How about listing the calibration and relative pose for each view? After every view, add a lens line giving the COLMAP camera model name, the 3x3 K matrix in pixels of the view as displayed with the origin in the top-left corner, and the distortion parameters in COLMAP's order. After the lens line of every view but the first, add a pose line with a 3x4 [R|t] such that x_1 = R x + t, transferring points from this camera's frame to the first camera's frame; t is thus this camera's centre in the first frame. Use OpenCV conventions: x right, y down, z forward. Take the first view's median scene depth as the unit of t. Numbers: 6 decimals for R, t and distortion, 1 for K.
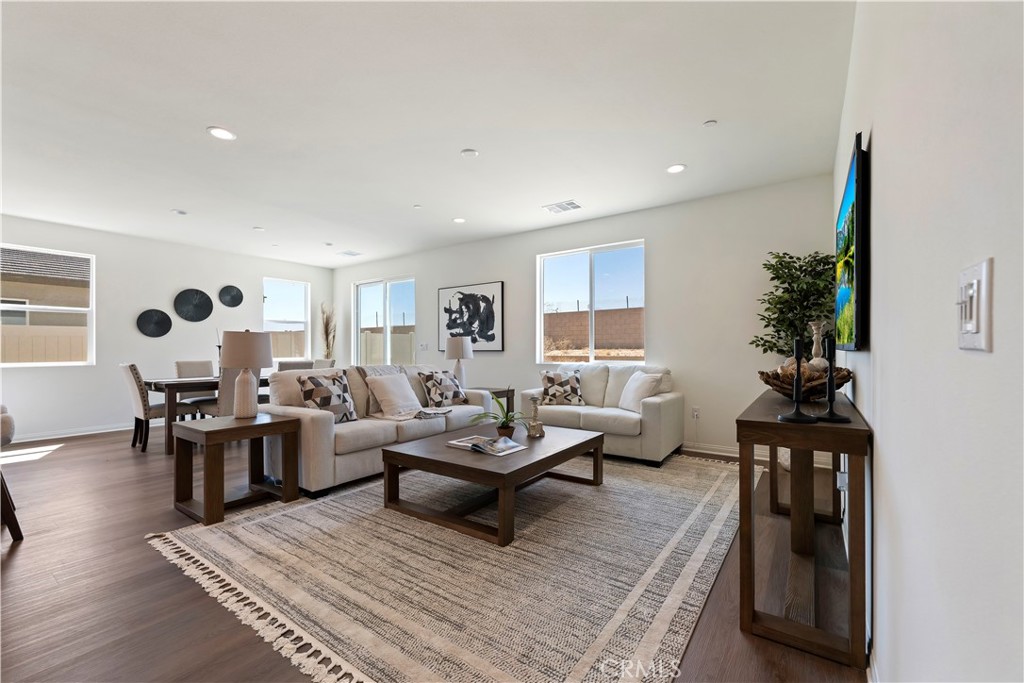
lens RADIAL K [[426.9, 0, 513.5], [0, 426.9, 350.6], [0, 0, 1]] dist [-0.001929, -0.000298]
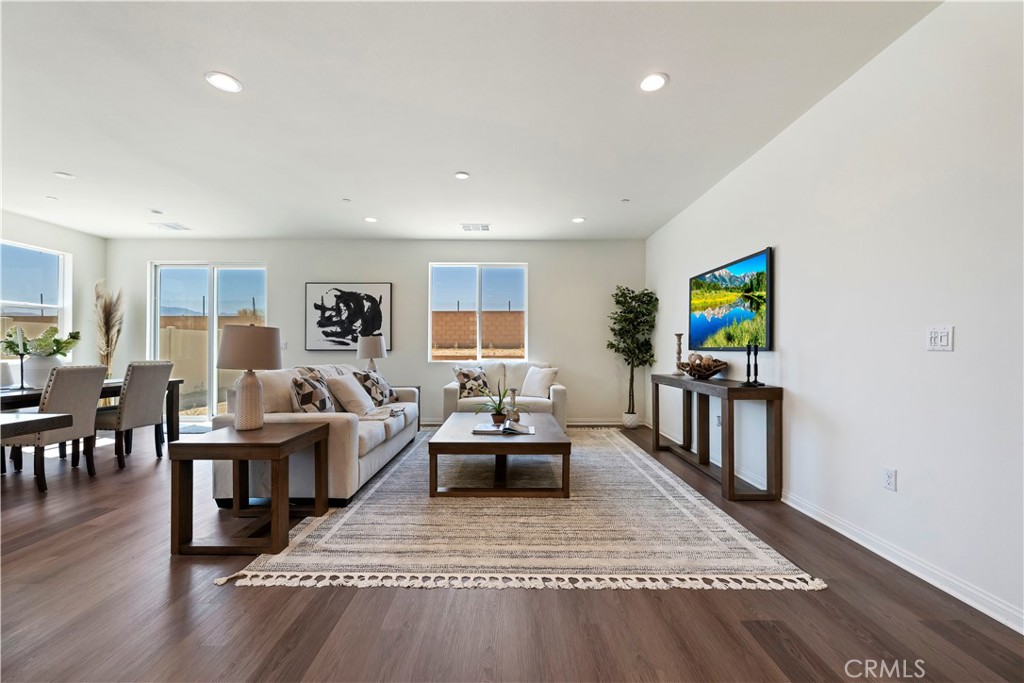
lens RADIAL K [[408.6, 0, 511.1], [0, 408.6, 348.3], [0, 0, 1]] dist [-0.002149, 0.001012]
pose [[0.814870, 0.006221, 0.579610, -0.512225], [-0.003172, 0.999975, -0.006274, 0.001601], [-0.579635, 0.003274, 0.814870, 0.037489]]
